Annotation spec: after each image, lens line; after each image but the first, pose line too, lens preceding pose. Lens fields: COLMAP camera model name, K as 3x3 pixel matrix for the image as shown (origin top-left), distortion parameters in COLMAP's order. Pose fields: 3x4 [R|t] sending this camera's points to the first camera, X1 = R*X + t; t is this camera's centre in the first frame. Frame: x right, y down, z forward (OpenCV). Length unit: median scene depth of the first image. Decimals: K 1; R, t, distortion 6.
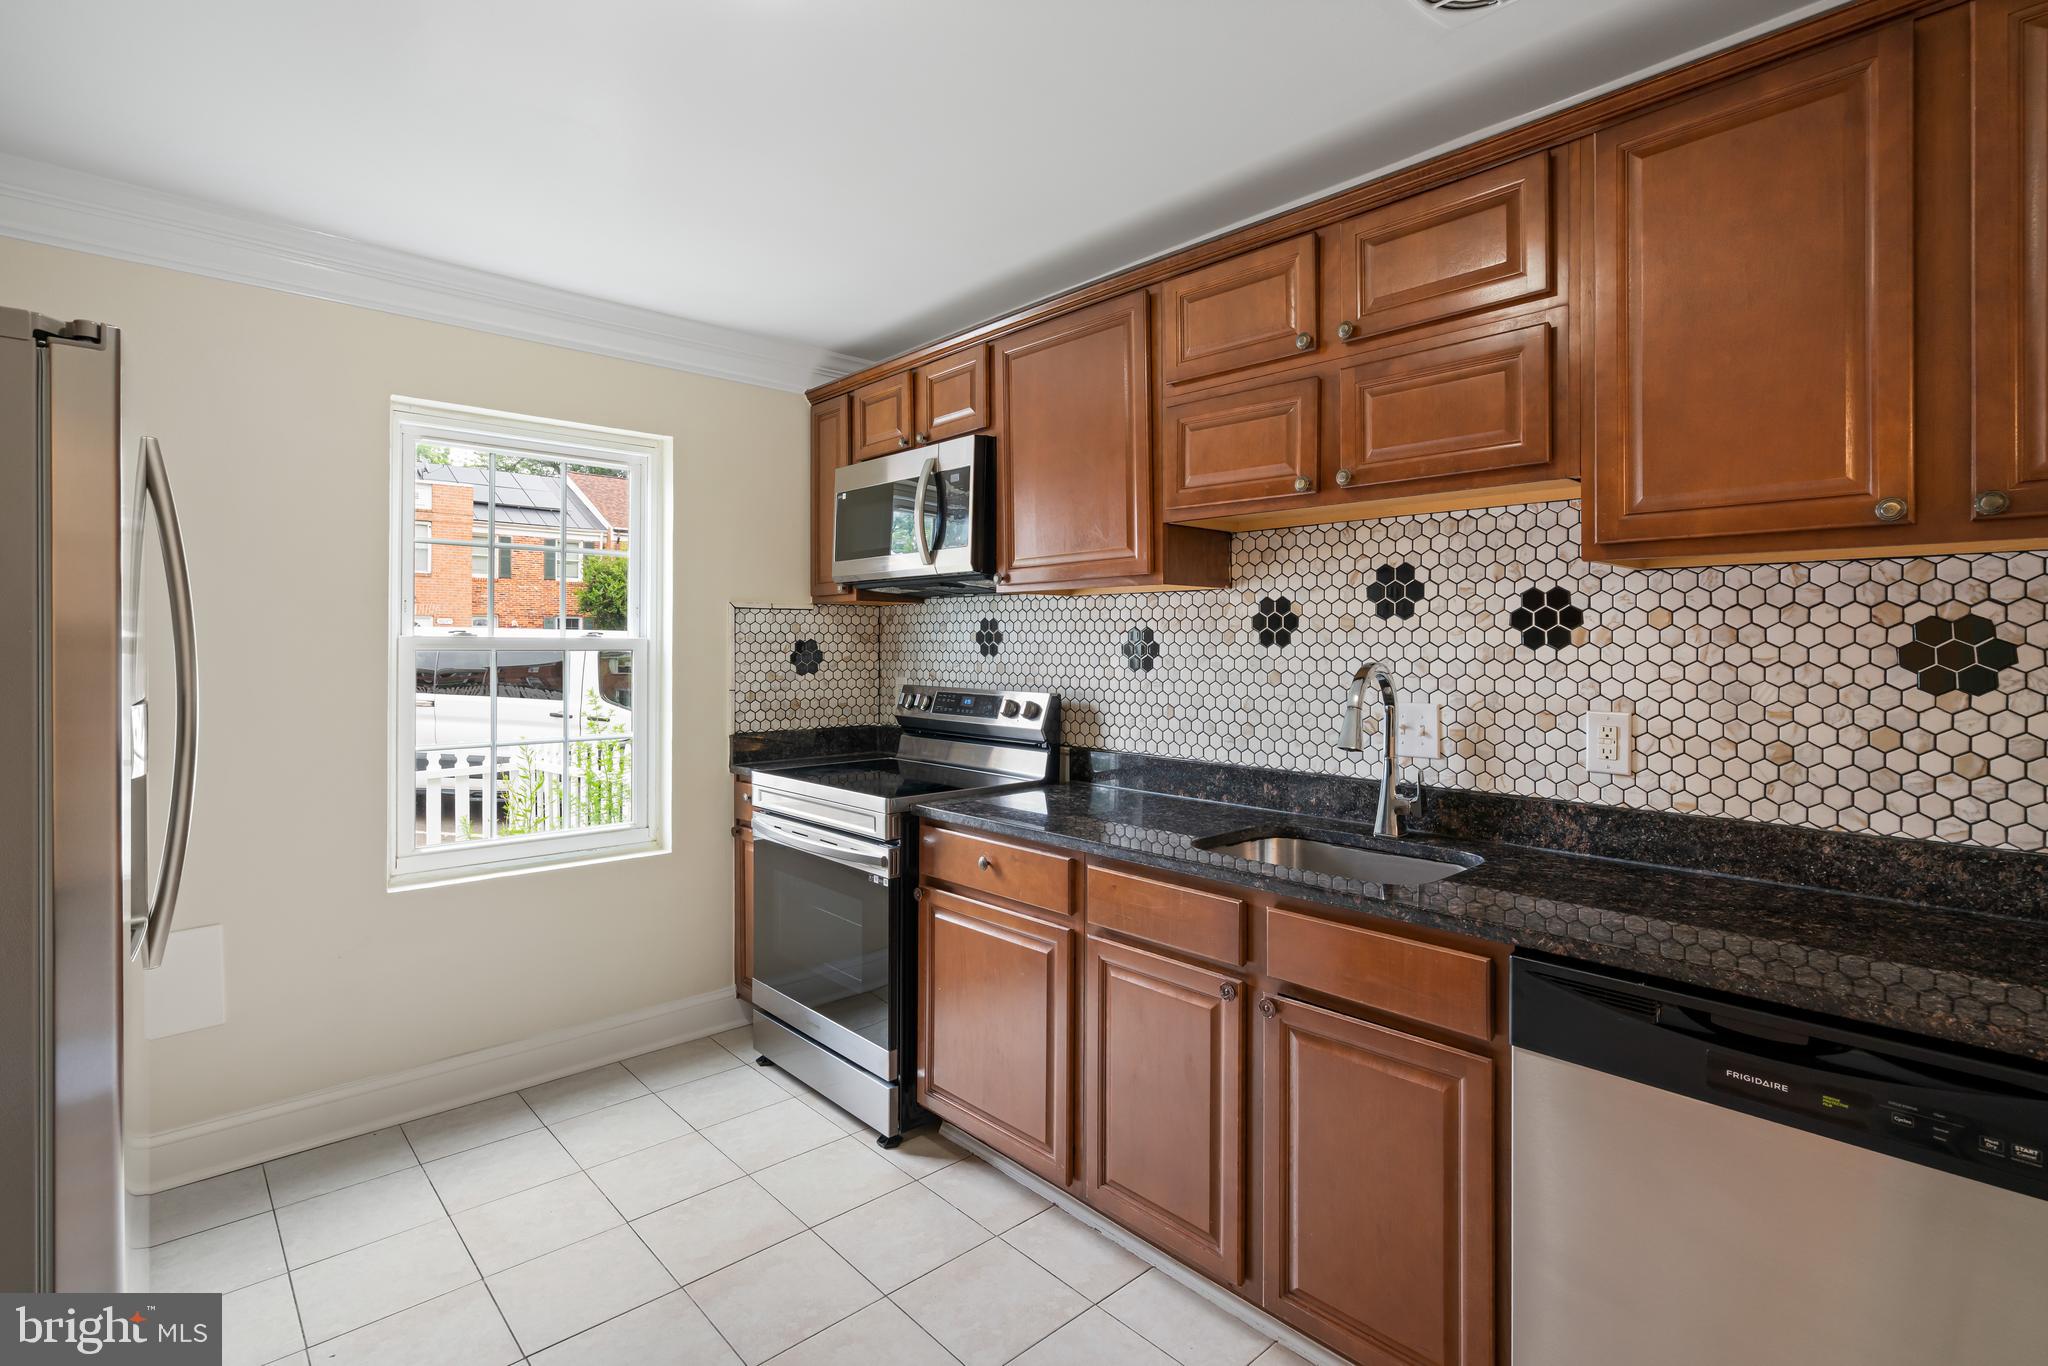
lens RADIAL K [[969.8, 0, 1008.2], [0, 969.8, 633.3], [0, 0, 1]] dist [-0.017999, 0.011559]
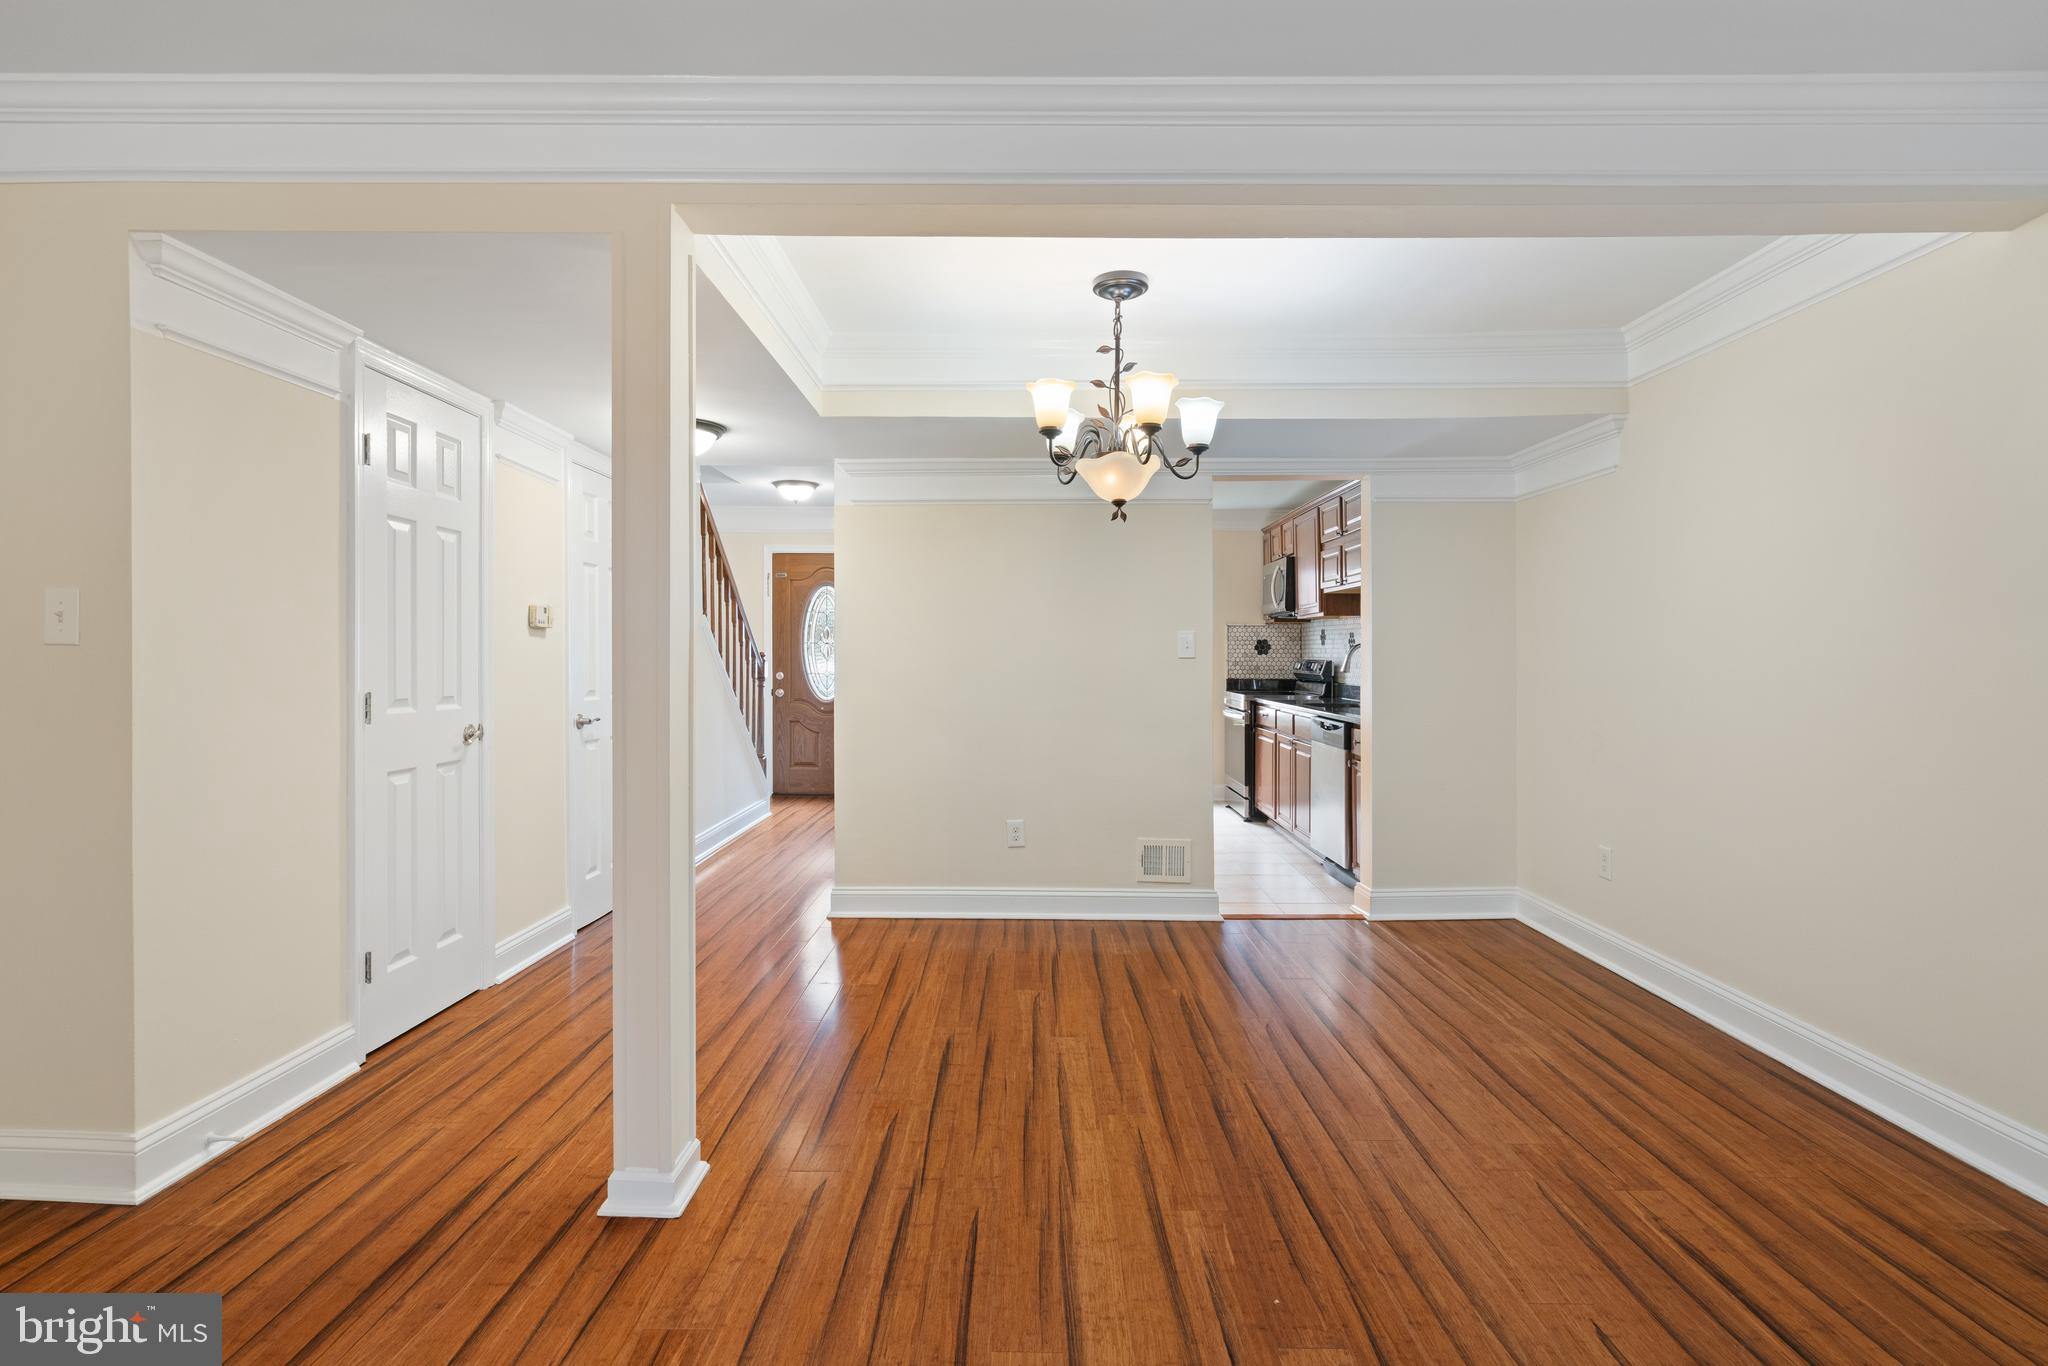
lens RADIAL K [[982.8, 0, 1023.6], [0, 982.8, 669.0], [0, 0, 1]] dist [-0.001414, 0.001197]
pose [[0.736234, 0.012017, -0.676620, 1.384319], [0.003700, 0.999756, 0.021782, 0.035163], [0.676717, -0.018540, 0.736010, -1.579209]]
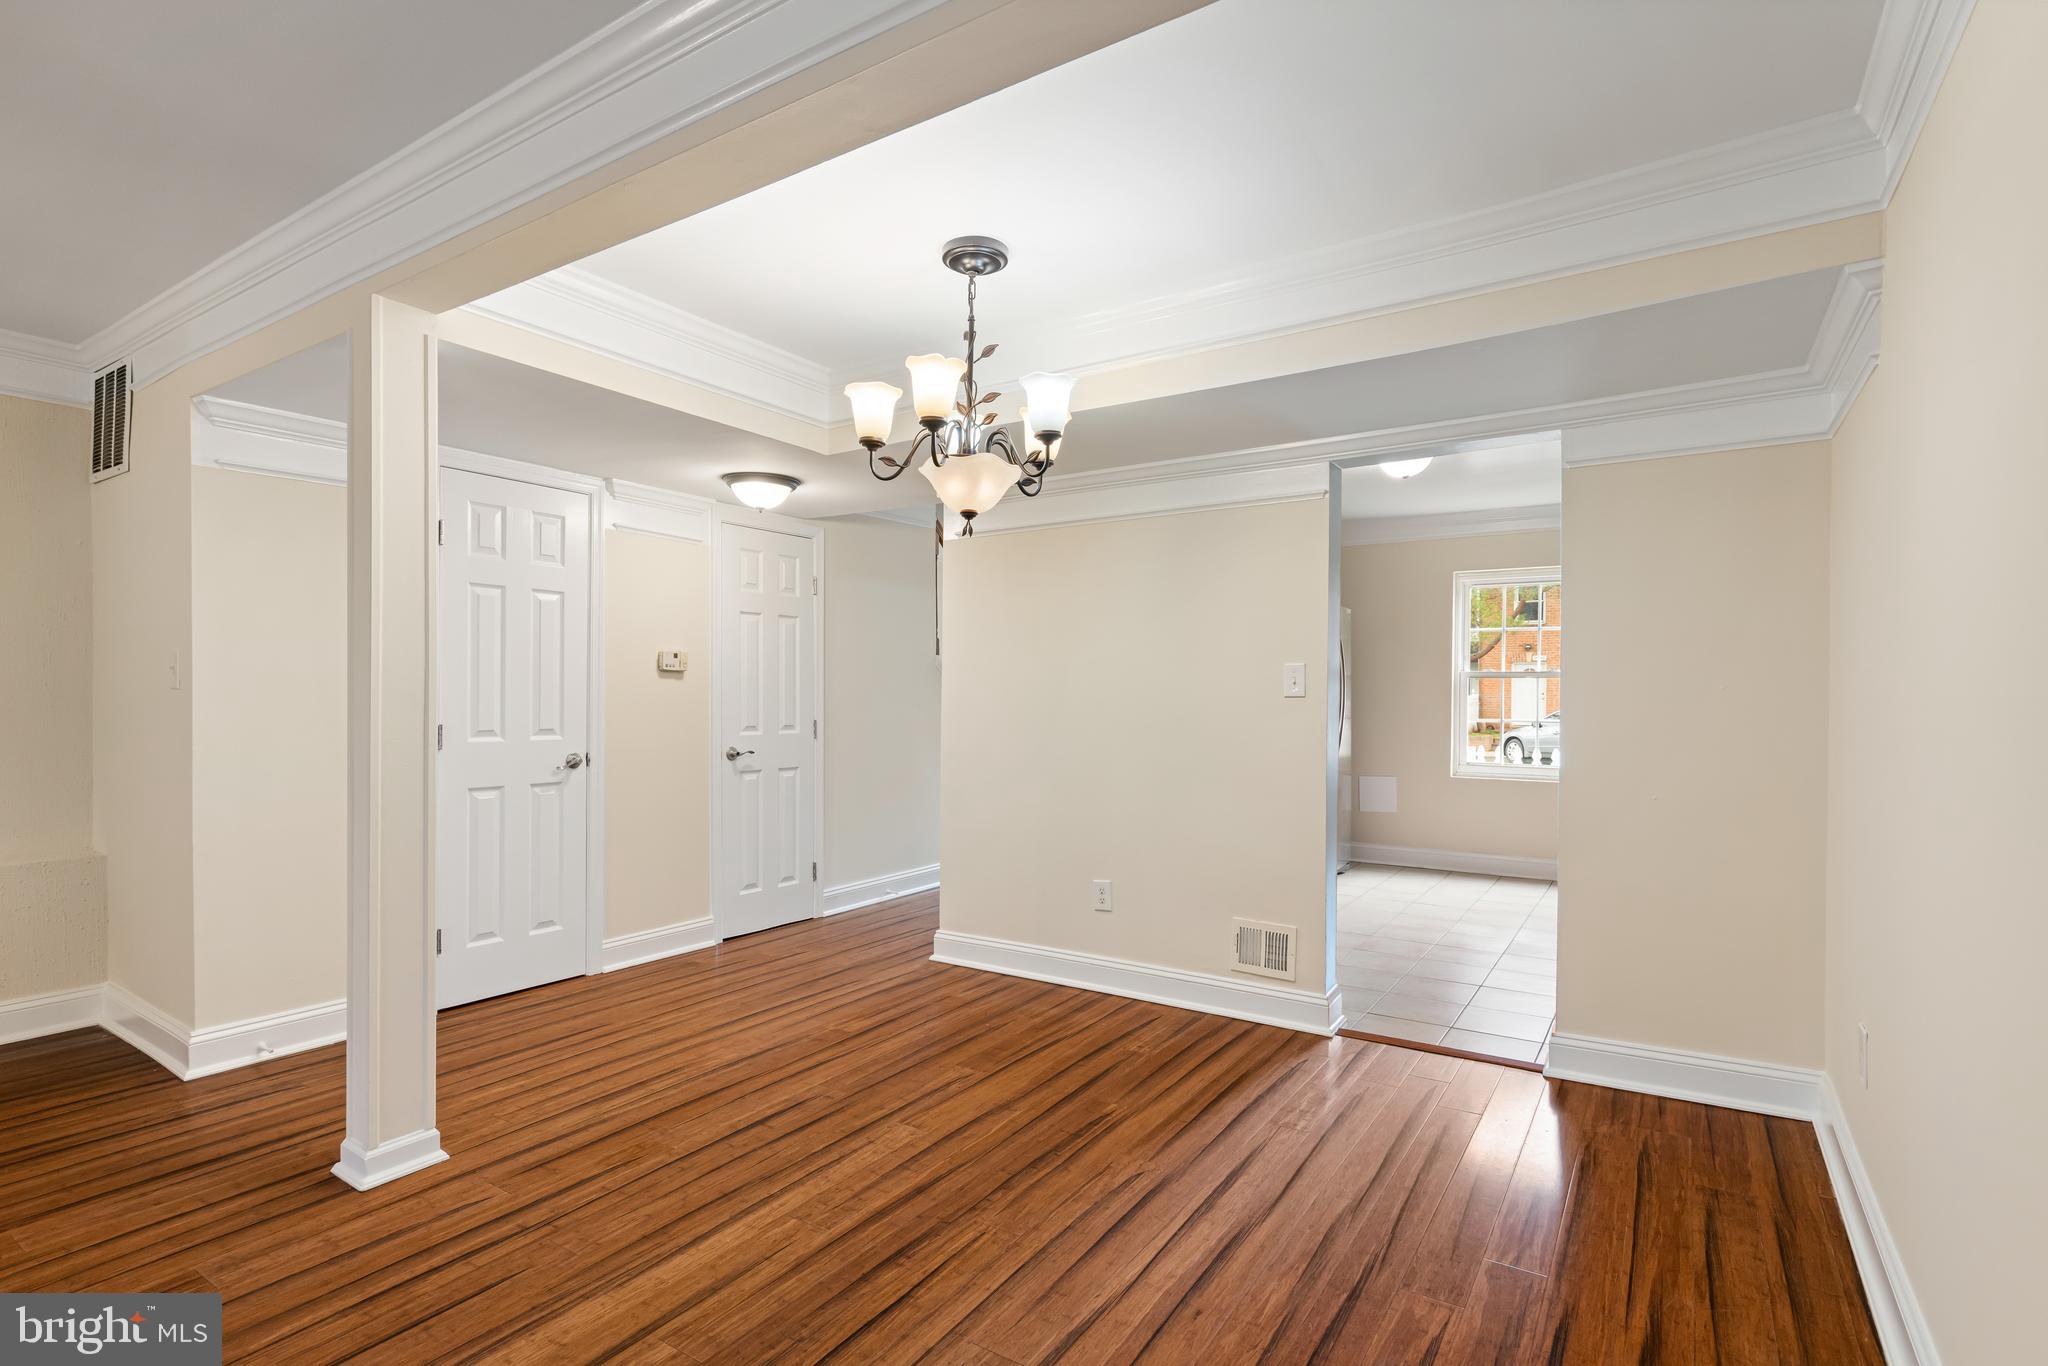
lens RADIAL K [[1000.4, 0, 1019.3], [0, 1000.4, 716.0], [0, 0, 1]] dist [0.003501, 0.000038]
pose [[0.245887, 0.024315, -0.968993, 1.704448], [0.010309, 0.999563, 0.027698, 0.039314], [0.969244, -0.016800, 0.245529, -0.753702]]
